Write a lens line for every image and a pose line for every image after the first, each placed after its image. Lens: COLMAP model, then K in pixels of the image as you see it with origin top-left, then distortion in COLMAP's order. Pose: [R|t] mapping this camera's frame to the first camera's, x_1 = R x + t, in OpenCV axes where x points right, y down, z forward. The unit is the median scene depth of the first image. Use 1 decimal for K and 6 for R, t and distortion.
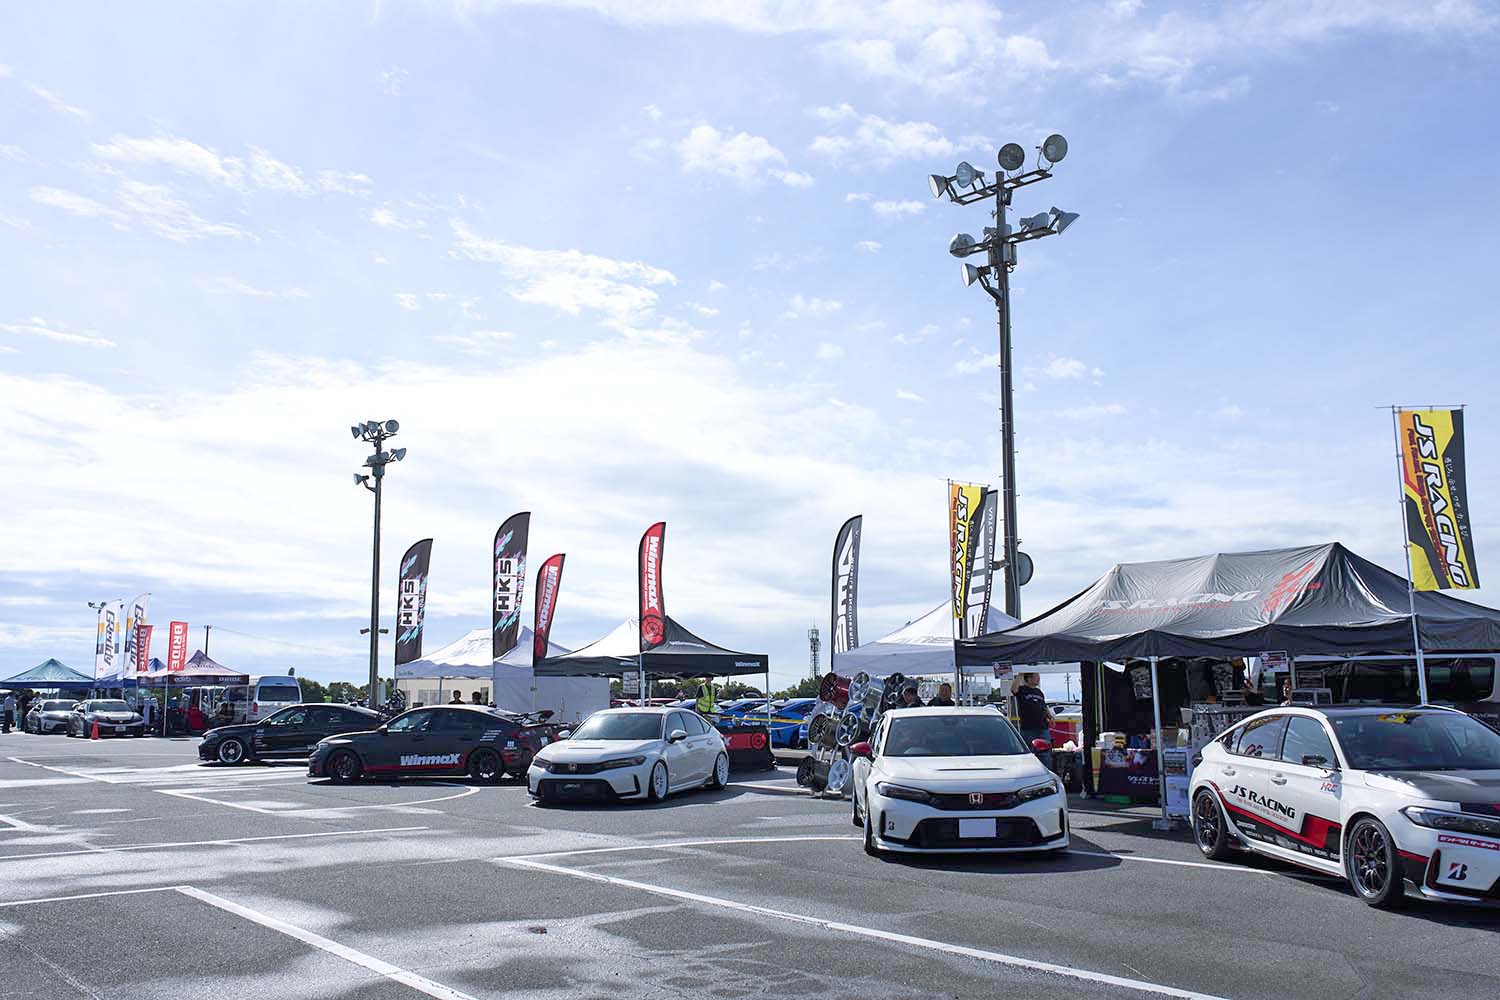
lens RADIAL K [[1380.5, 0, 745.1], [0, 1380.5, 508.4], [0, 0, 1]] dist [-0.006408, 0.000000]
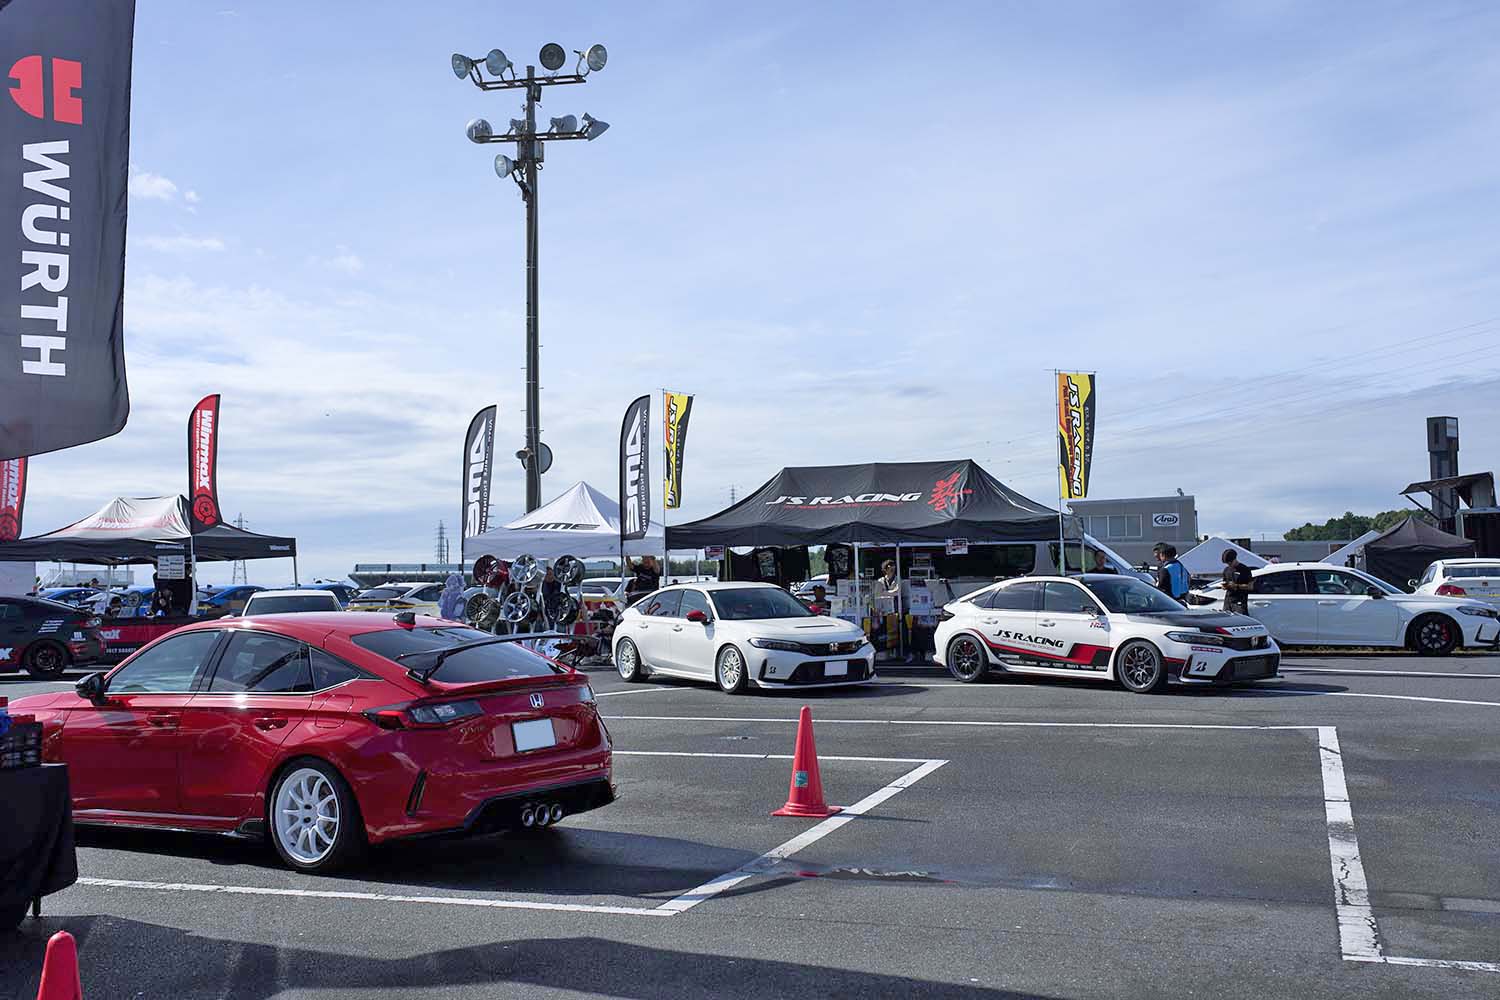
lens RADIAL K [[1664.7, 0, 752.4], [0, 1664.7, 484.7], [0, 0, 1]] dist [-0.002989, 0.000000]
pose [[0.818041, 0.024135, 0.574654, -0.394072], [-0.065639, 0.996509, 0.051587, -0.011516], [-0.571403, -0.079920, 0.816769, -0.123741]]
